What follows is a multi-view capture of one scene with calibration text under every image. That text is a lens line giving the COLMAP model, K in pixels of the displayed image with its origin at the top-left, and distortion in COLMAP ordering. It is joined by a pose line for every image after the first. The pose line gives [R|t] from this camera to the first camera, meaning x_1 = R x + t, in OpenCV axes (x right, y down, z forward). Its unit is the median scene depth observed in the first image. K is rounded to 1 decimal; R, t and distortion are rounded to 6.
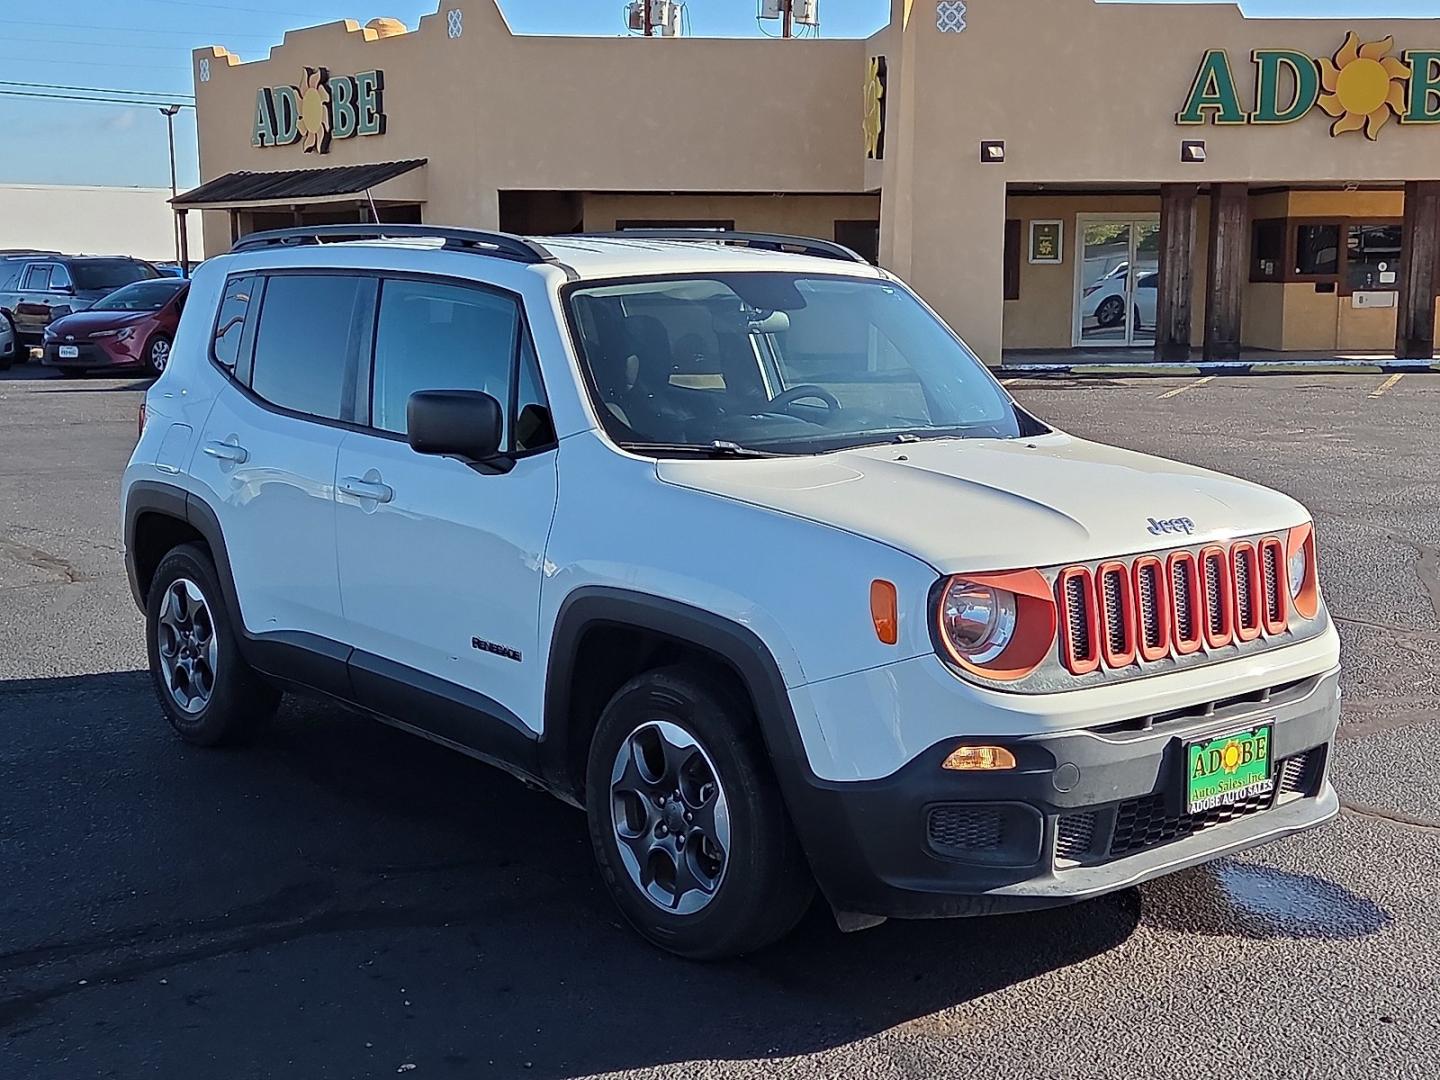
lens RADIAL K [[2379.0, 0, 686.4], [0, 2379.0, 561.7], [0, 0, 1]] dist [0.249762, -1.035266]
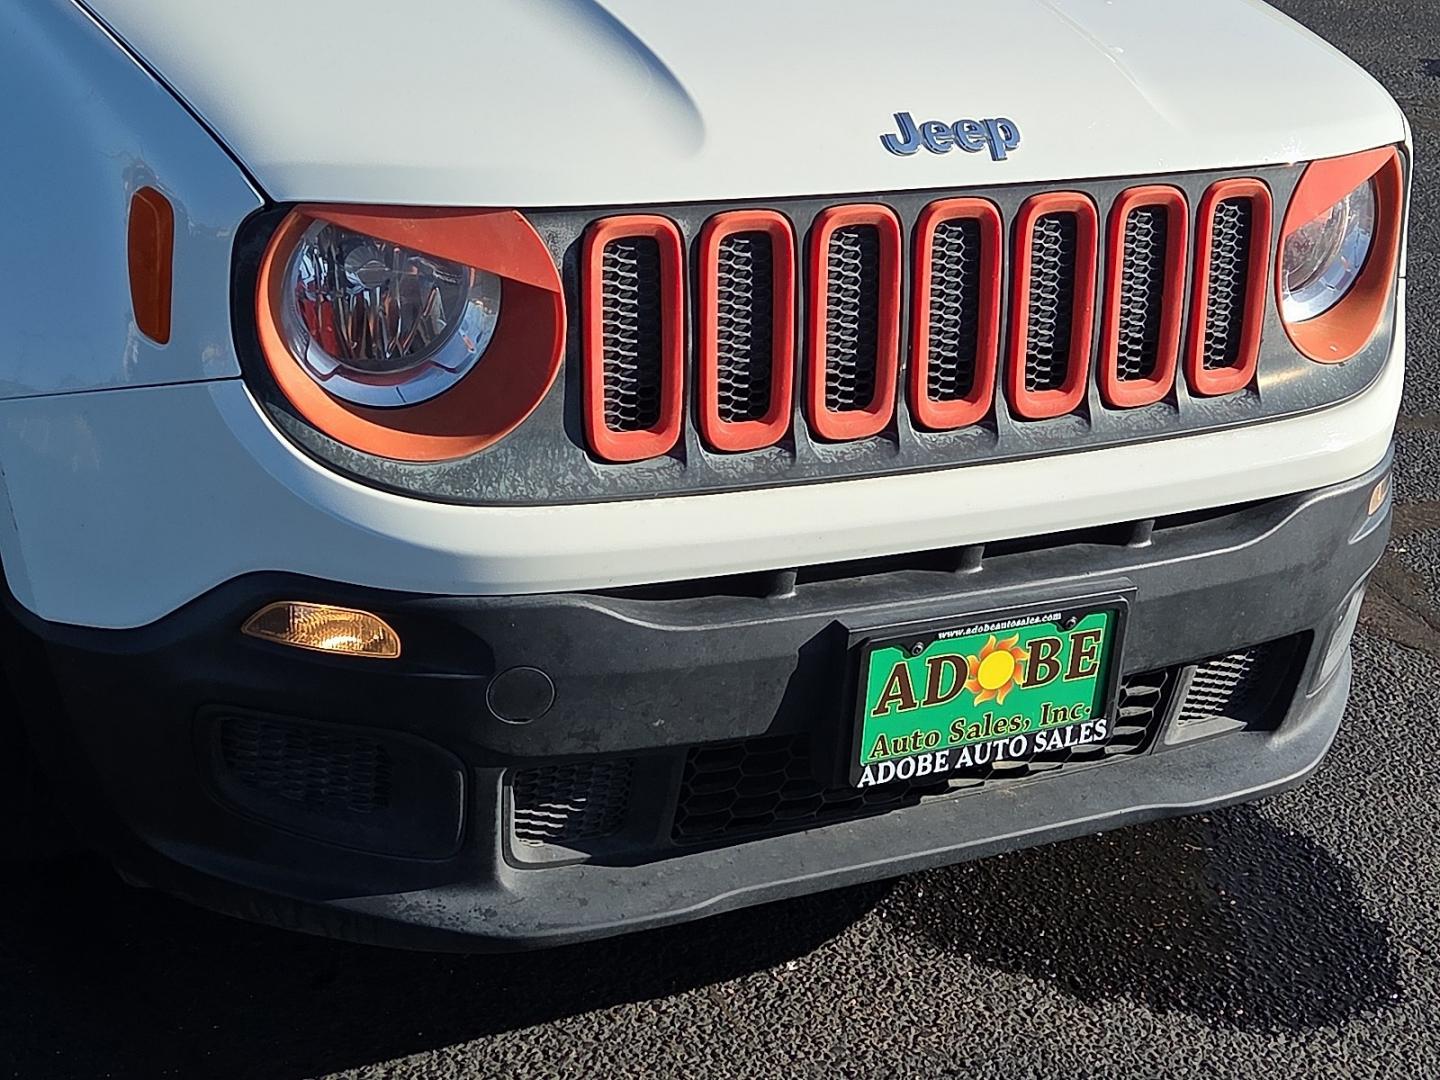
lens RADIAL K [[2379.0, 0, 686.4], [0, 2379.0, 561.7], [0, 0, 1]] dist [0.249762, -1.035266]
pose [[0.963402, 0.162745, -0.213002, 0.267397], [-0.108036, 0.962948, 0.247103, -0.044071], [0.245324, -0.215047, 0.945289, 0.574760]]
